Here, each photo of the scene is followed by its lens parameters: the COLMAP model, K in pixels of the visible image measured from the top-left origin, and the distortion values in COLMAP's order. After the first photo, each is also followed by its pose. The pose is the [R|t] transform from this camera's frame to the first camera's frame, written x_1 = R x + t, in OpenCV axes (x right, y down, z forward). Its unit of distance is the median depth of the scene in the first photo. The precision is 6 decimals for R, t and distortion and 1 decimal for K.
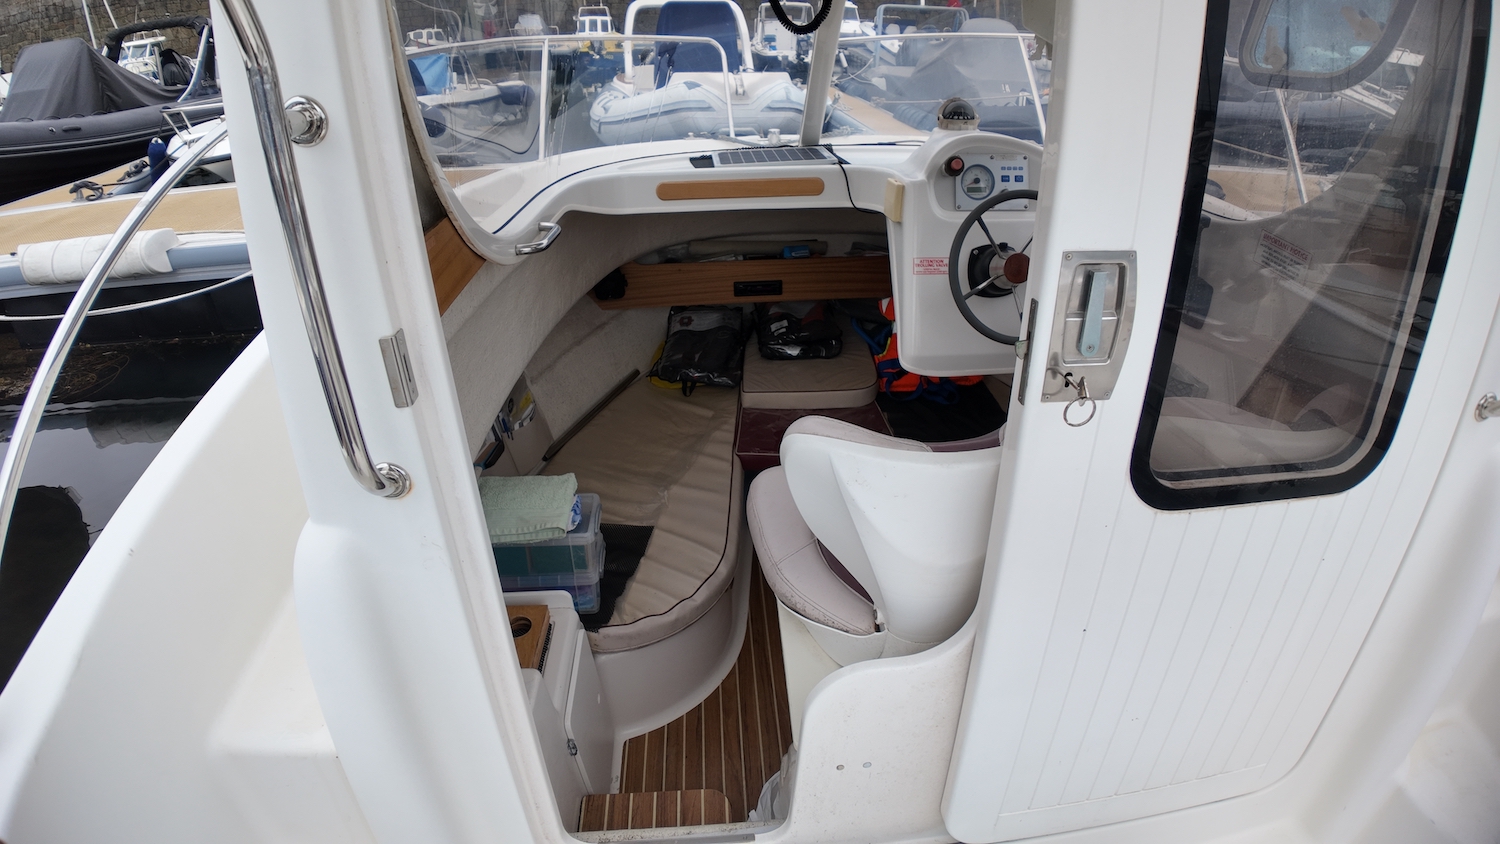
lens RADIAL K [[682.5, 0, 753.9], [0, 682.5, 422.6], [0, 0, 1]] dist [-0.099013, -0.029895]
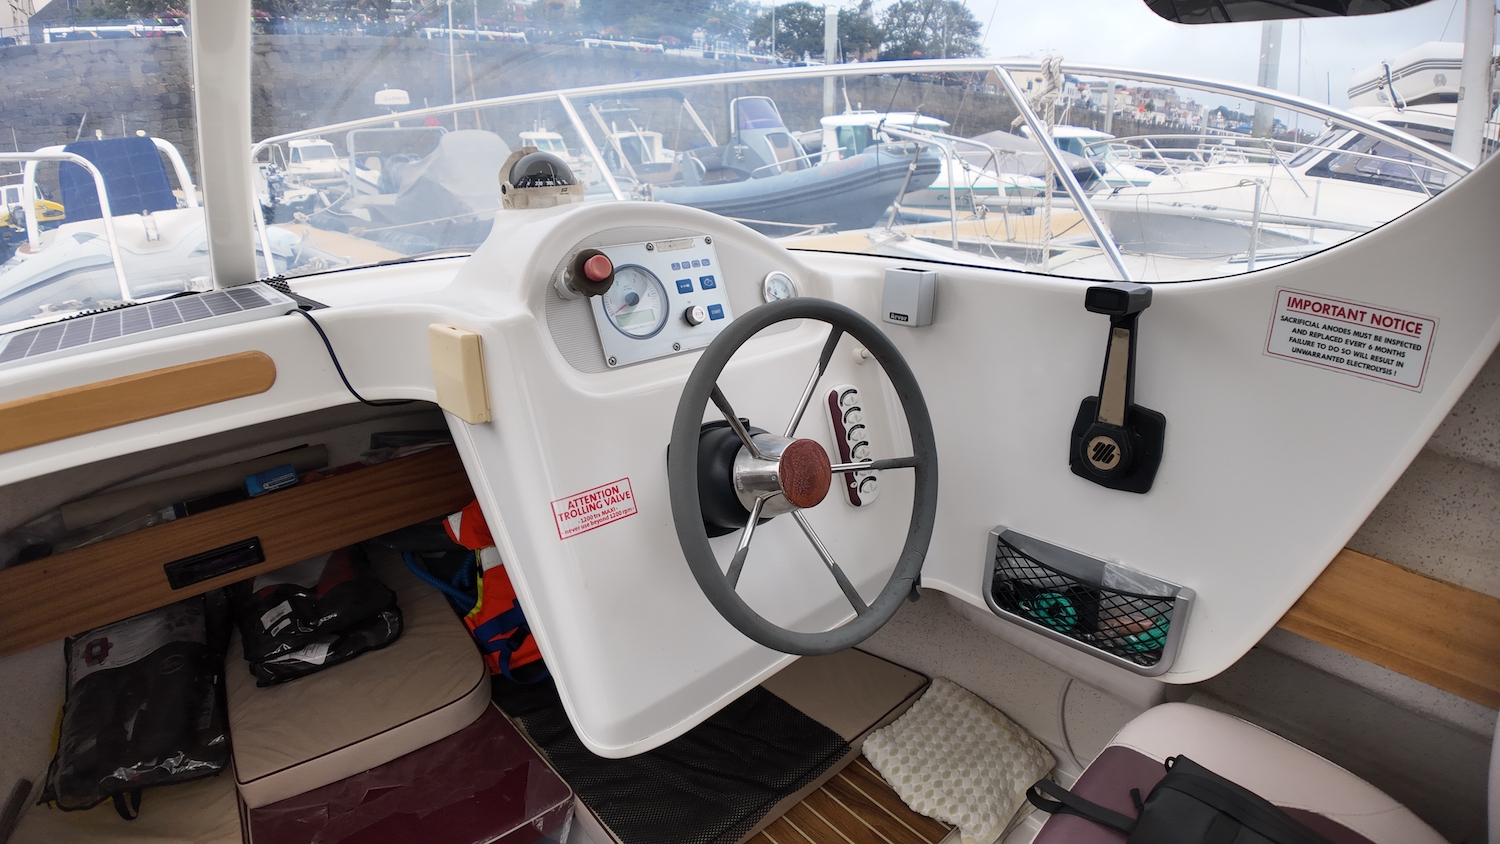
lens RADIAL K [[731.4, 0, 756.9], [0, 731.4, 420.9], [0, 0, 1]] dist [-0.132103, 0.013246]
pose [[0.778235, -0.212231, 0.591023, 0.052715], [0.319411, 0.944099, -0.081569, -0.133415], [-0.540673, 0.252259, 0.802520, 0.352794]]
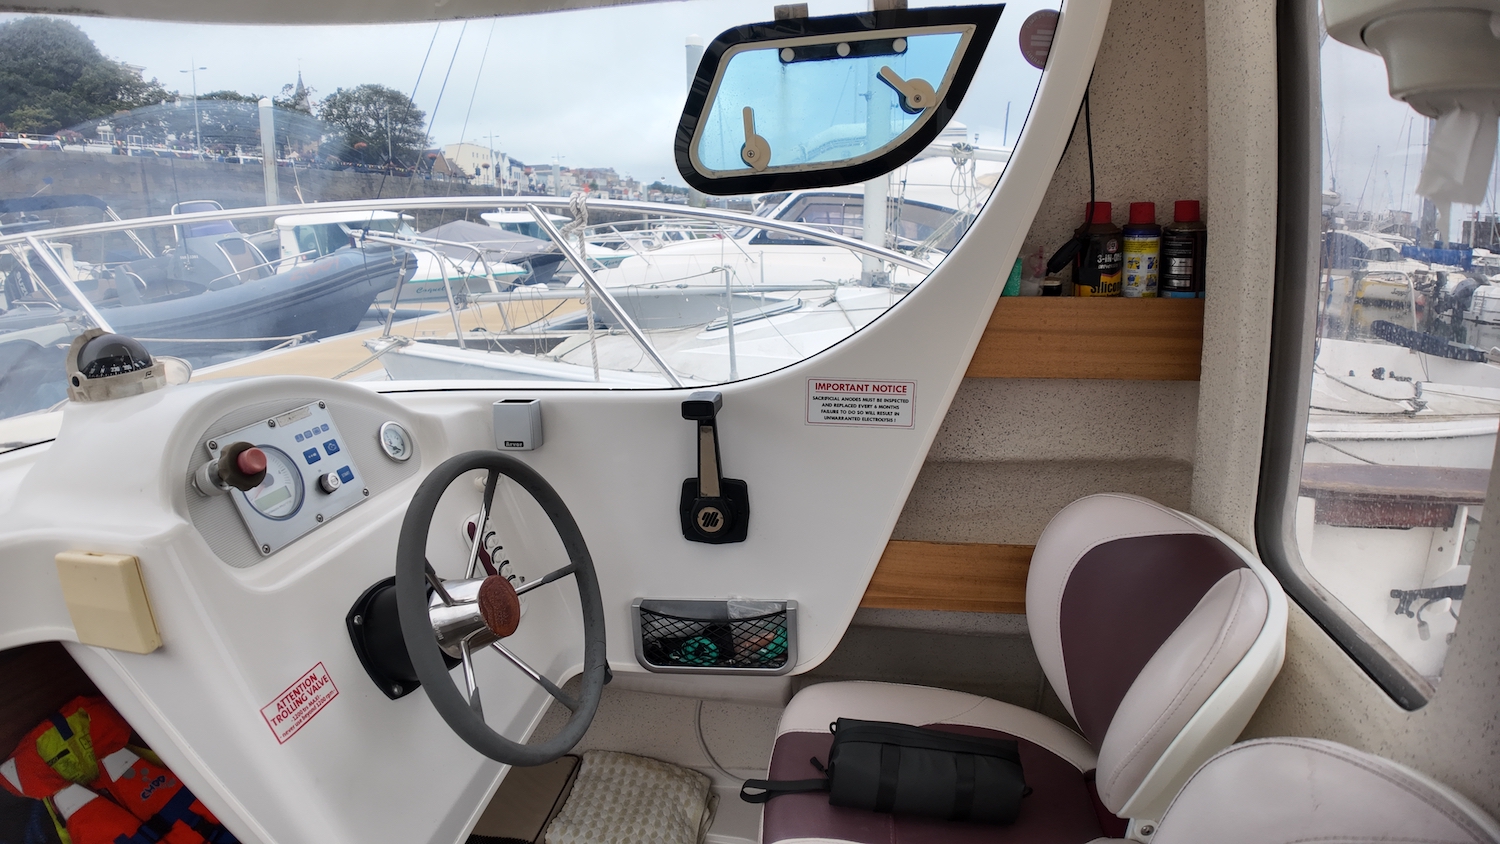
lens RADIAL K [[729.4, 0, 750.6], [0, 729.4, 427.7], [0, 0, 1]] dist [-0.140513, 0.014530]
pose [[0.196347, -0.249743, 0.948196, -0.016042], [0.513702, 0.849888, 0.117476, -0.174826], [-0.835200, 0.464024, 0.295167, 0.359119]]
